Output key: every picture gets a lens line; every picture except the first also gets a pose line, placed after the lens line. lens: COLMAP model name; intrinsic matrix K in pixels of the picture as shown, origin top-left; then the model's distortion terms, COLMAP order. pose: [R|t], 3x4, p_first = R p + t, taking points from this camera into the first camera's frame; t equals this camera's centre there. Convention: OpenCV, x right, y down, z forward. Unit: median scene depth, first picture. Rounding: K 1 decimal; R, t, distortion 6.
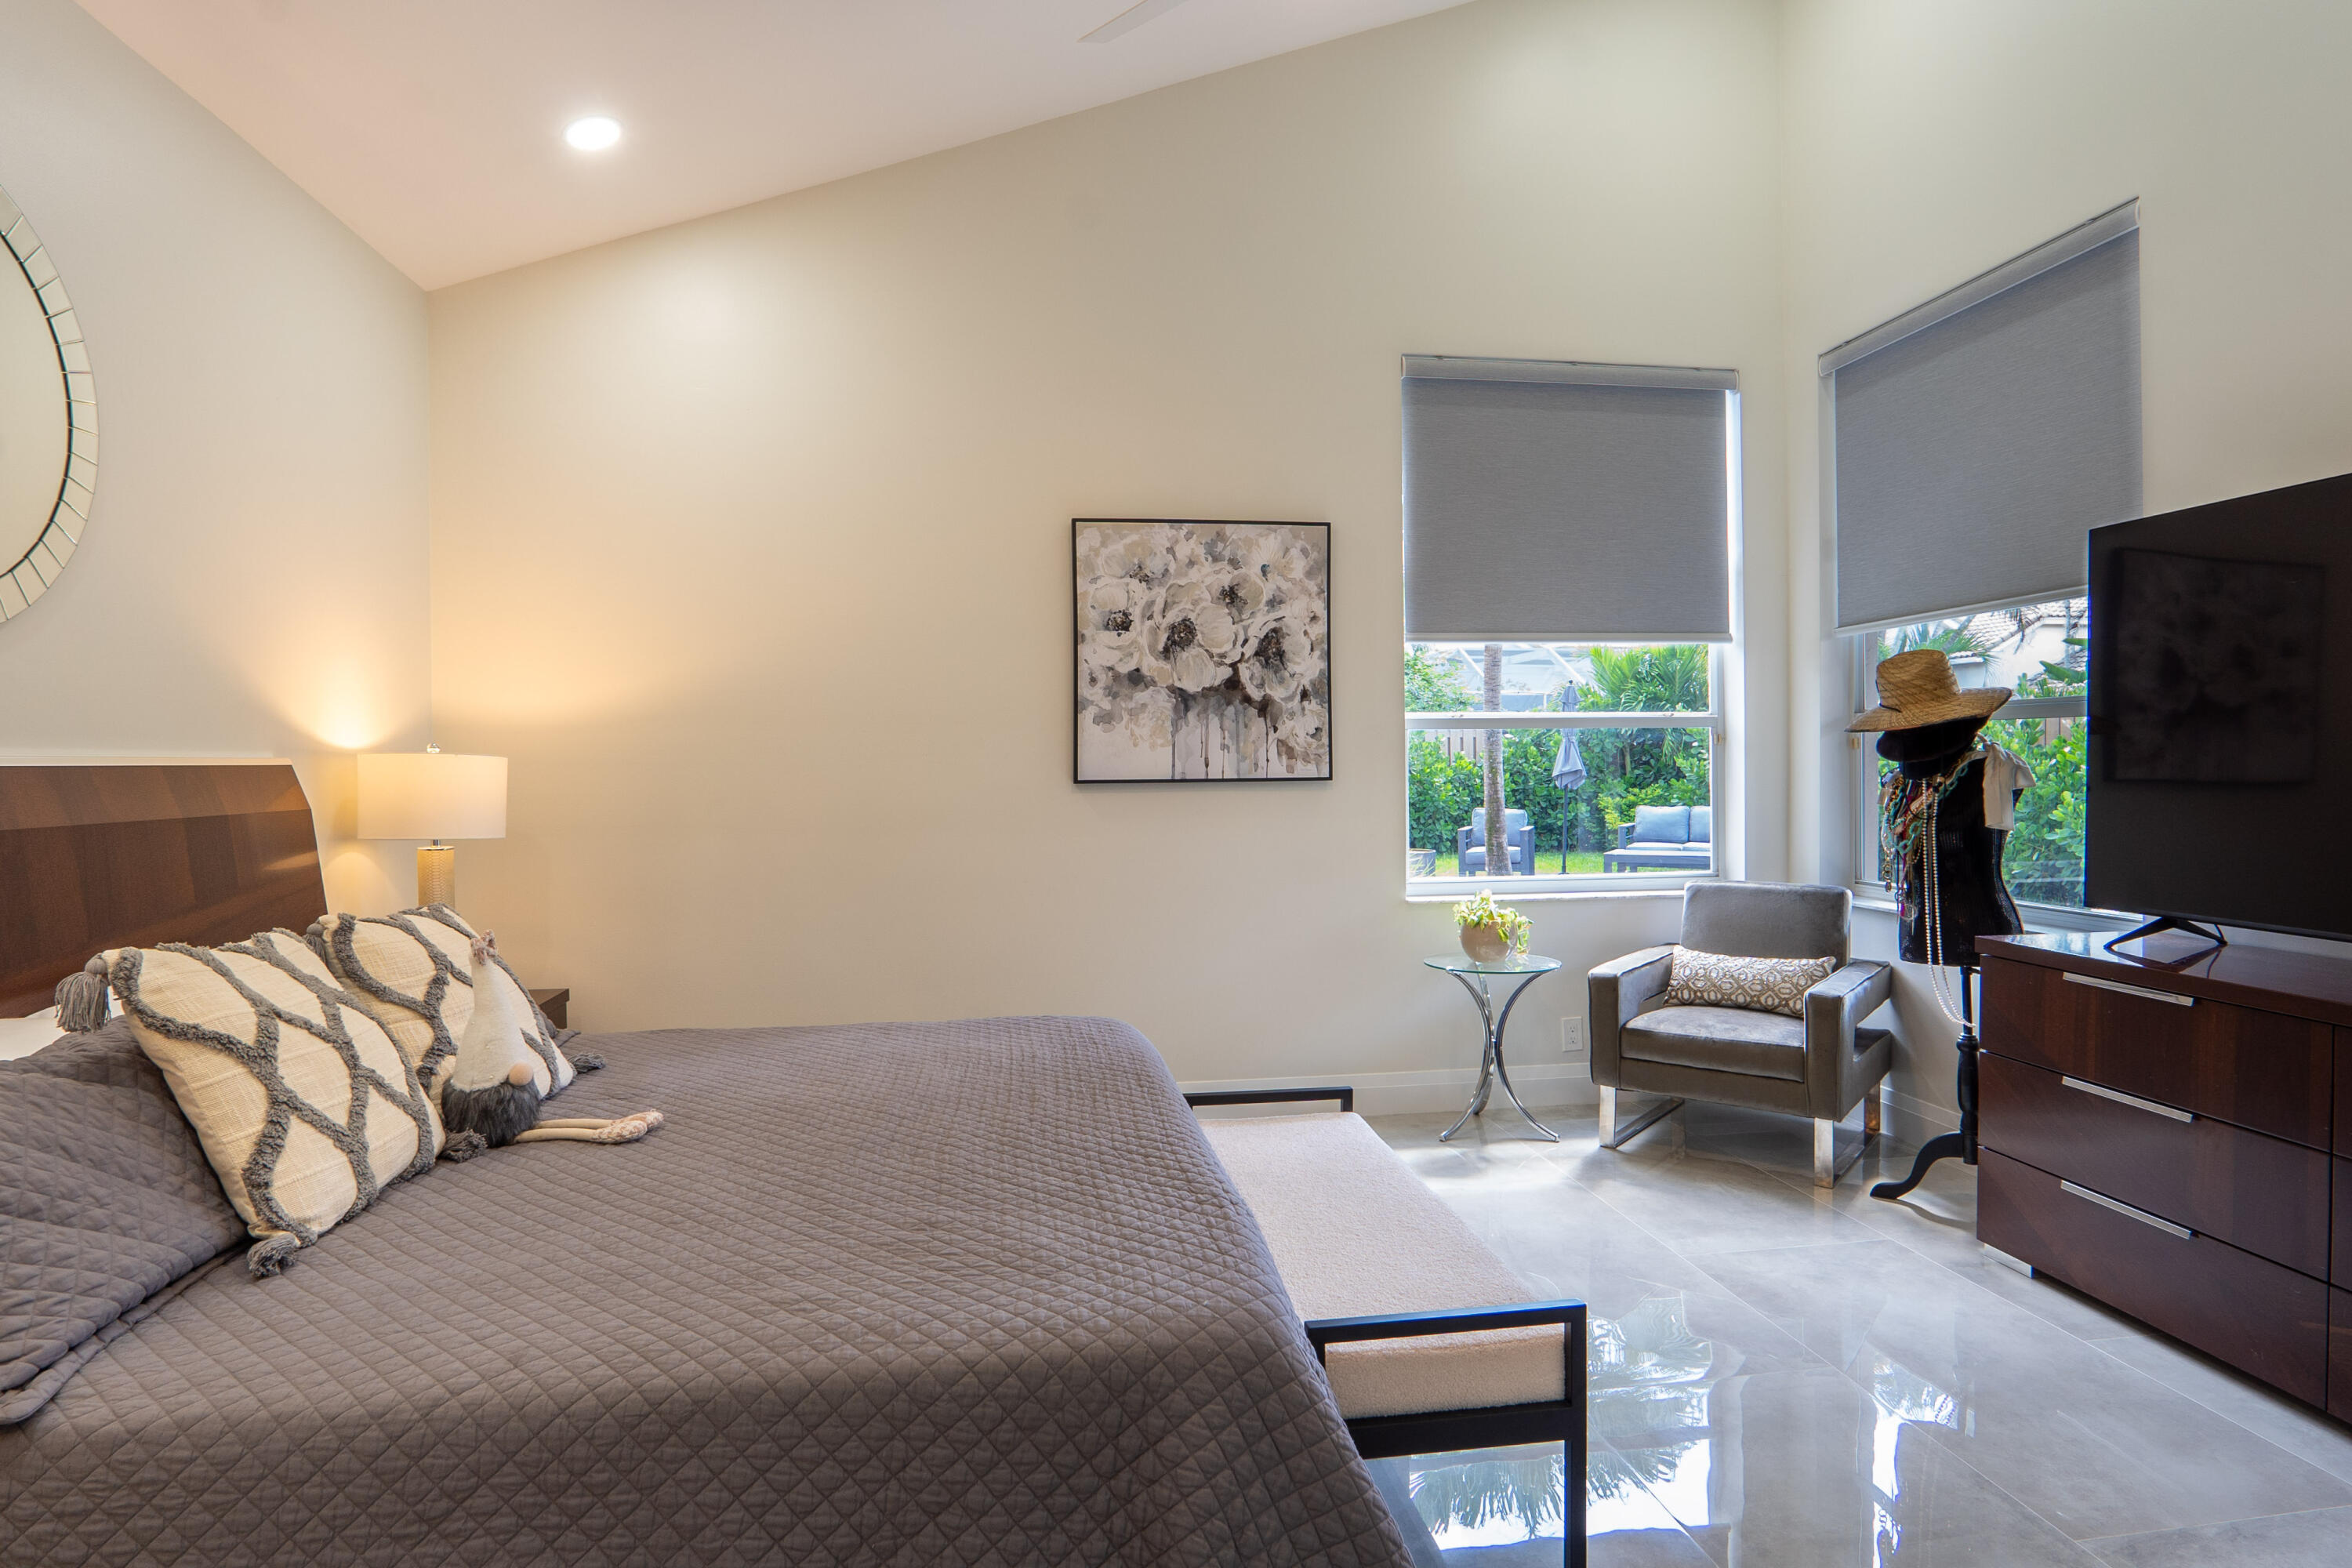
lens RADIAL K [[1251.5, 0, 1167.1], [0, 1251.5, 781.8], [0, 0, 1]] dist [-0.038266, 0.010010]
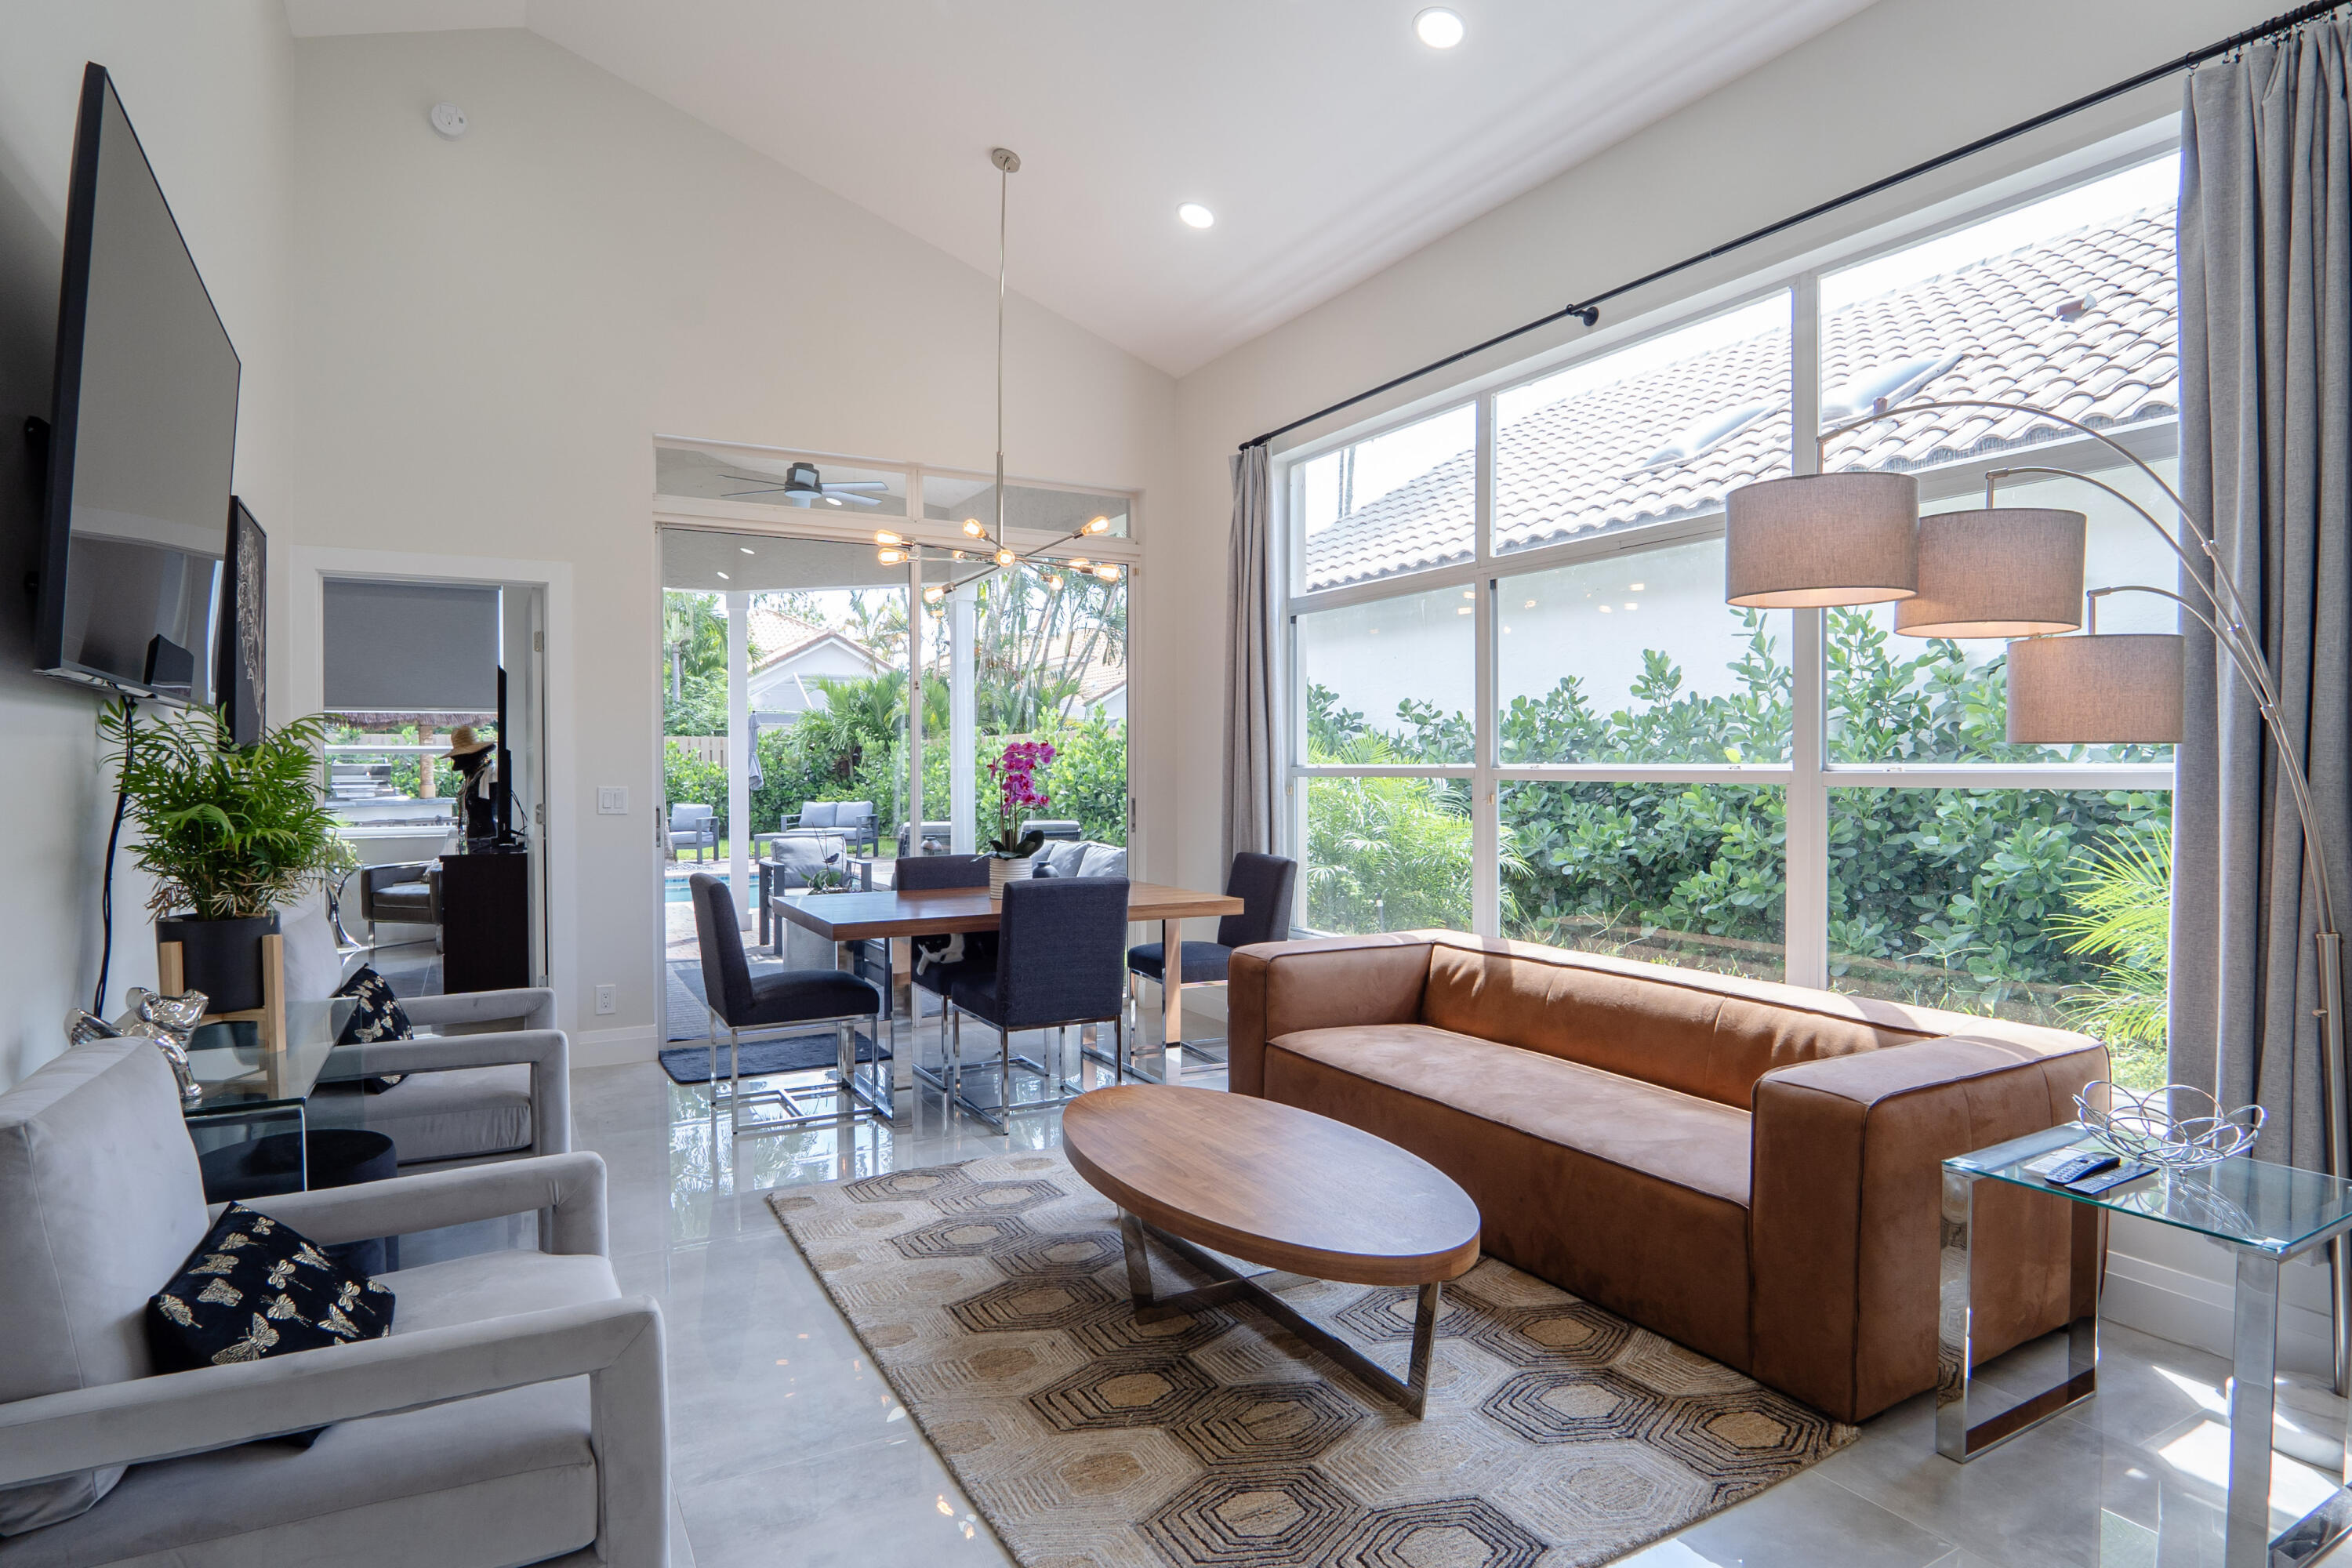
lens RADIAL K [[1251.5, 0, 1167.1], [0, 1251.5, 781.8], [0, 0, 1]] dist [-0.038266, 0.010010]
pose [[0.931964, 0.002043, 0.362544, 0.797171], [-0.000047, 0.999985, -0.005514, 0.014089], [-0.362550, 0.005122, 0.931950, -1.405608]]
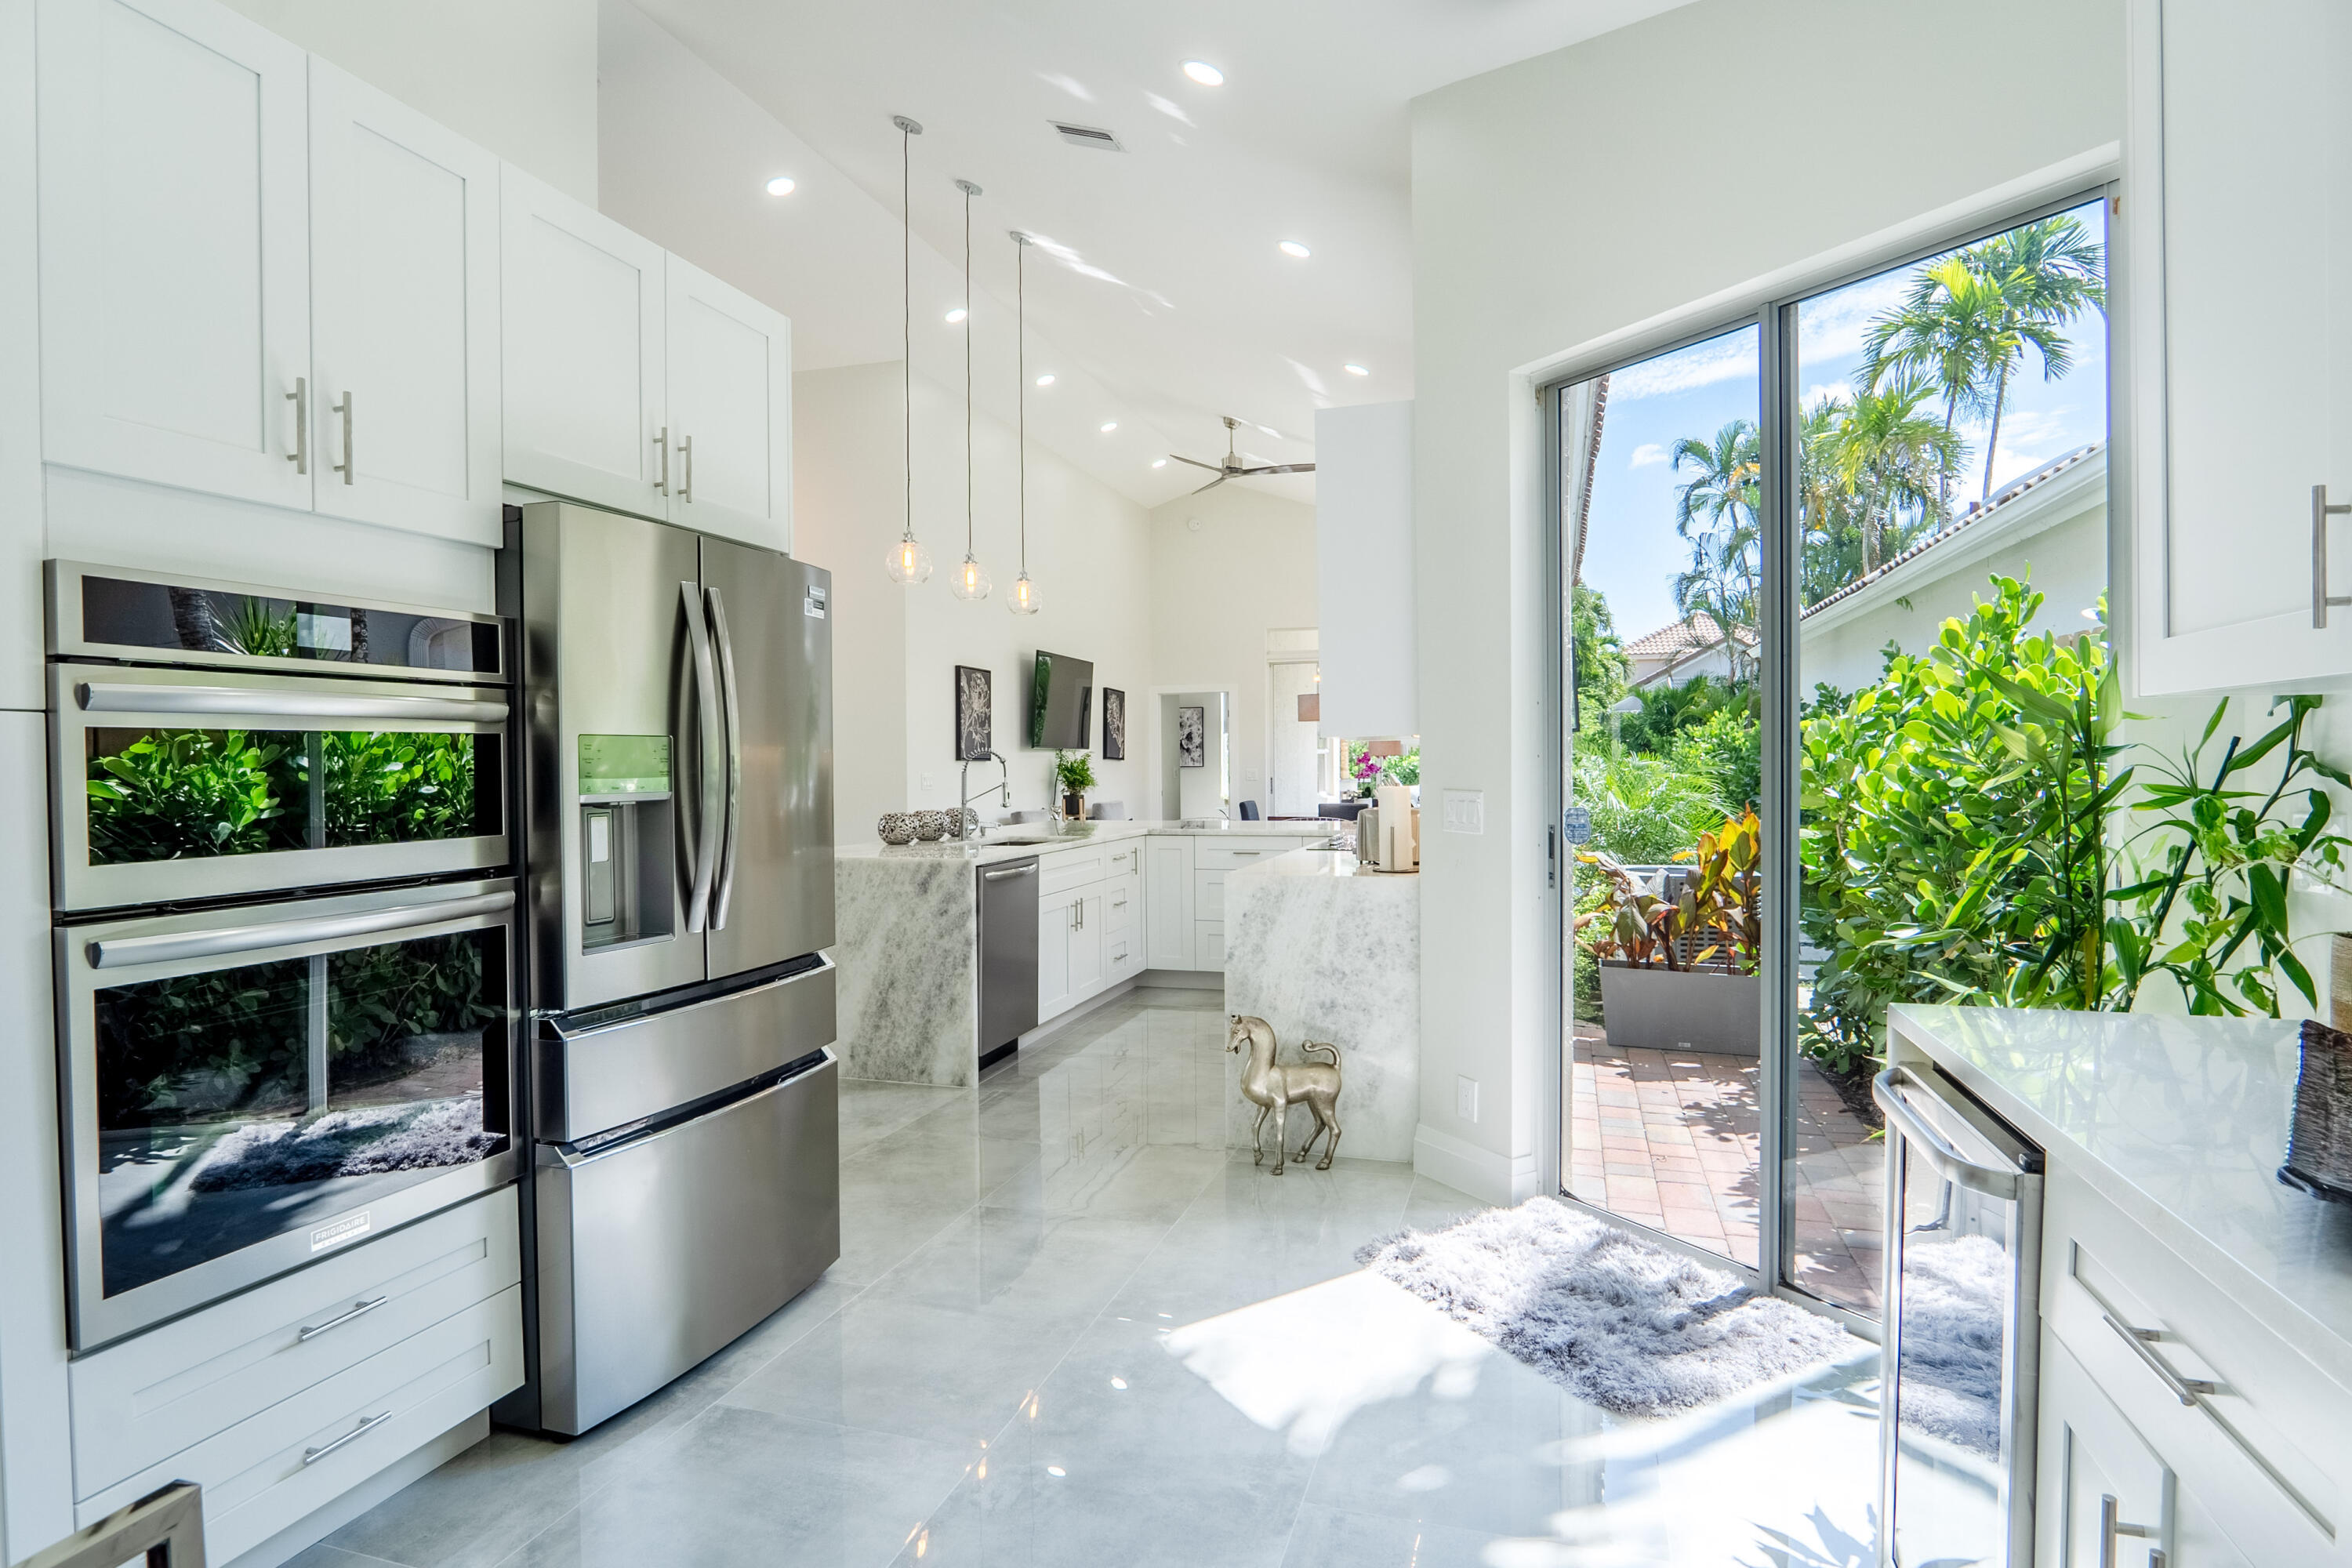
lens RADIAL K [[1251.5, 0, 1167.1], [0, 1251.5, 781.8], [0, 0, 1]] dist [-0.038266, 0.010010]
pose [[0.907399, 0.007206, -0.420208, 1.858414], [-0.005364, 0.999970, 0.005565, 0.027593], [0.420235, -0.002795, 0.907411, -3.011554]]
